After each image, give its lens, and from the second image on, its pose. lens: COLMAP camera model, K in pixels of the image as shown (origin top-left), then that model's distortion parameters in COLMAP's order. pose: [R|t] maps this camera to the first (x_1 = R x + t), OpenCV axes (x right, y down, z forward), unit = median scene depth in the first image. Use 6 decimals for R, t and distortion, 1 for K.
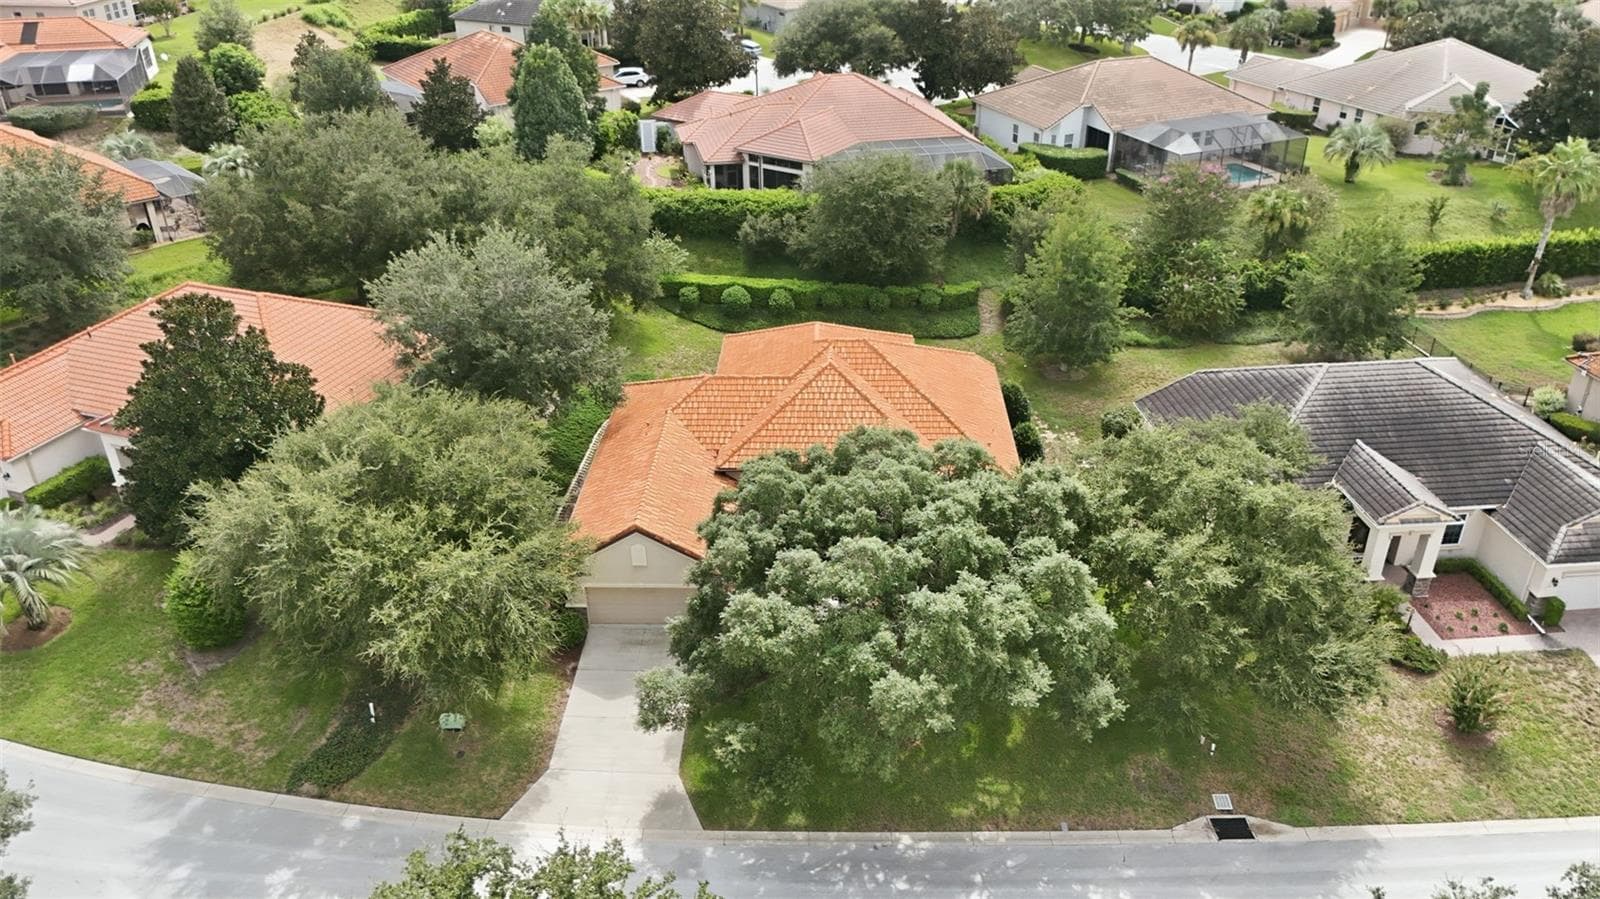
lens RADIAL K [[1184.0, 0, 800.0], [0, 1184.0, 449.5], [0, 0, 1]] dist [0.063719, -0.066896]
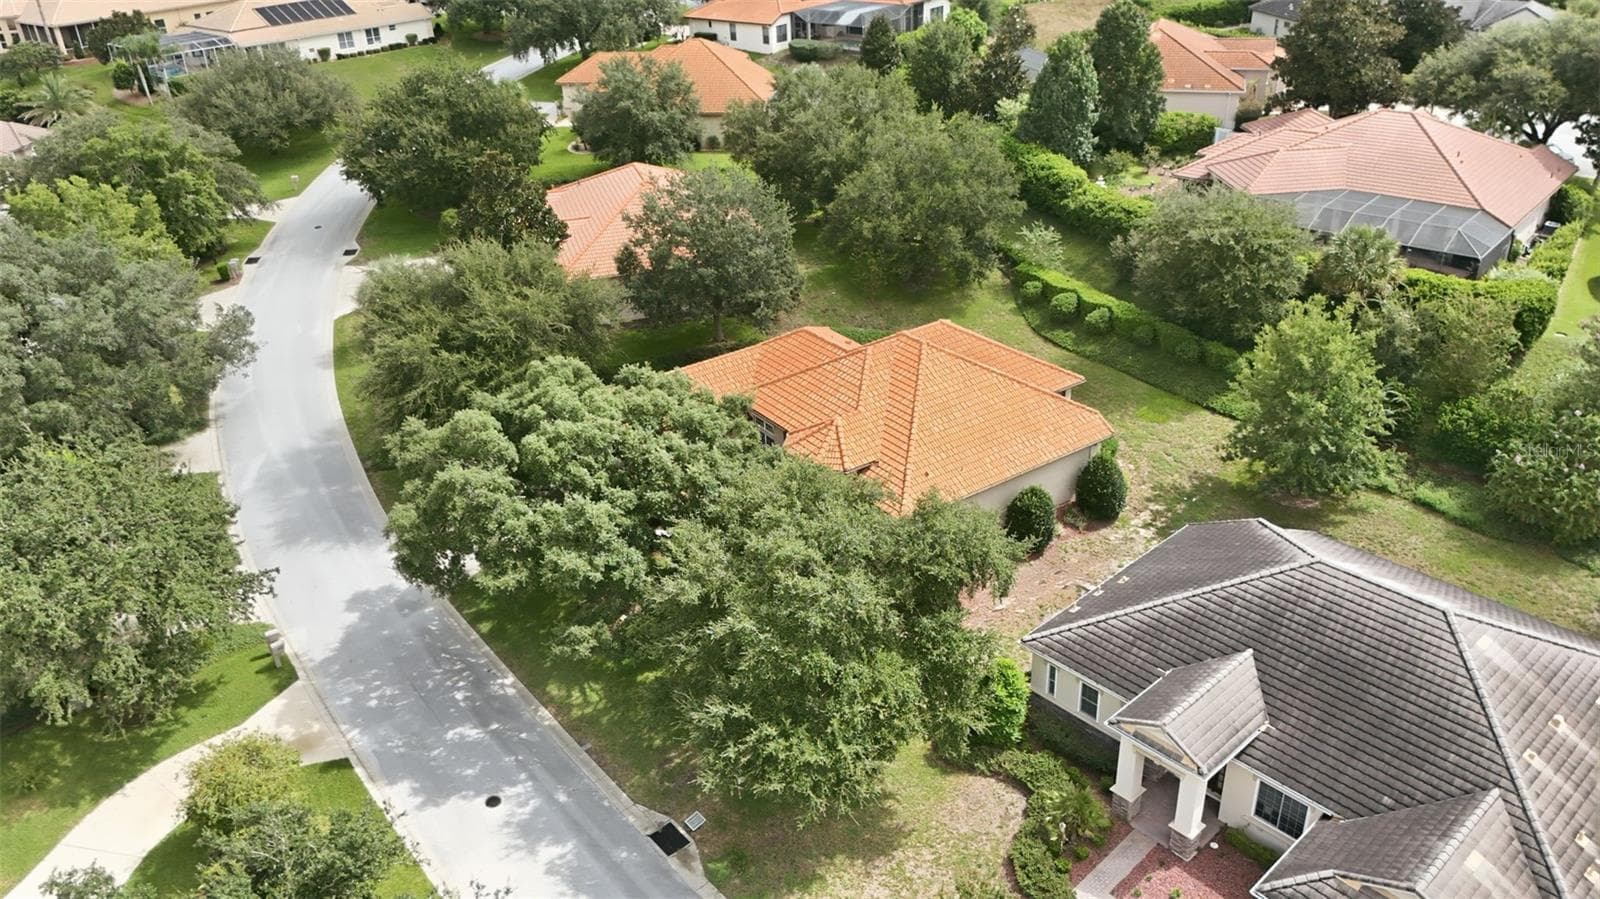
lens RADIAL K [[1184.0, 0, 800.0], [0, 1184.0, 449.5], [0, 0, 1]] dist [0.063719, -0.066896]
pose [[0.604480, 0.367436, -0.706820, 1.021502], [-0.357133, 0.918109, 0.171849, -0.199702], [0.712081, 0.148550, 0.686202, 0.337882]]
